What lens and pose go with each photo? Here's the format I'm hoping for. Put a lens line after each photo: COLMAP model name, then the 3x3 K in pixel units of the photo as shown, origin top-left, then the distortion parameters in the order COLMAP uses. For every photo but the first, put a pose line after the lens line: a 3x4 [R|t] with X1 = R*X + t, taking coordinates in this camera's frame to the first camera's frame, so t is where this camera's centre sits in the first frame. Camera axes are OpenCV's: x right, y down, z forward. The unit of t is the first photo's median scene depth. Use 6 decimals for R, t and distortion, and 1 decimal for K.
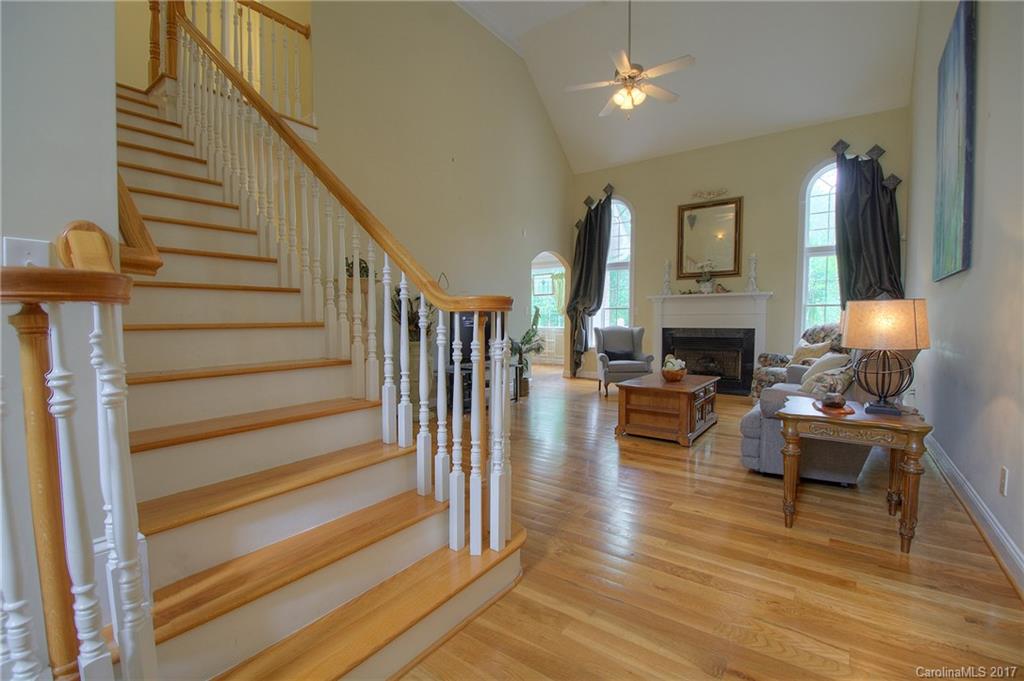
lens RADIAL K [[457.1, 0, 512.0], [0, 457.1, 340.5], [0, 0, 1]] dist [-0.000592, -0.000134]
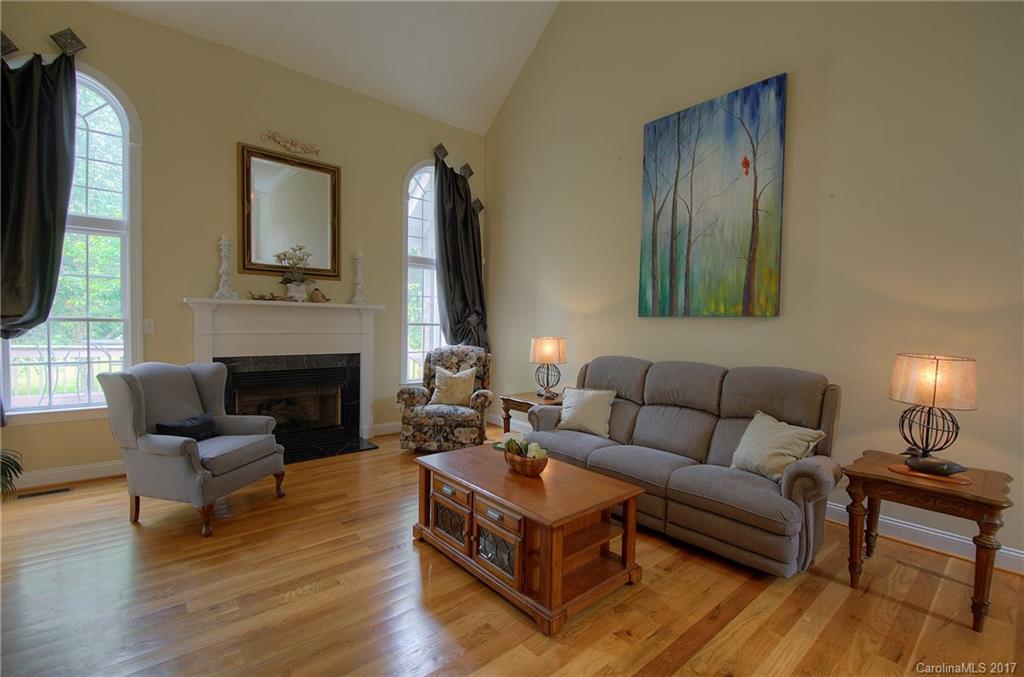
lens RADIAL K [[456.8, 0, 512.0], [0, 456.8, 338.5], [0, 0, 1]] dist [0.001321, -0.009470]
pose [[0.230455, -0.019635, 0.972885, -0.121158], [0.033390, 0.999367, 0.012260, -0.049509], [-0.972510, 0.029659, 0.230965, 0.568629]]
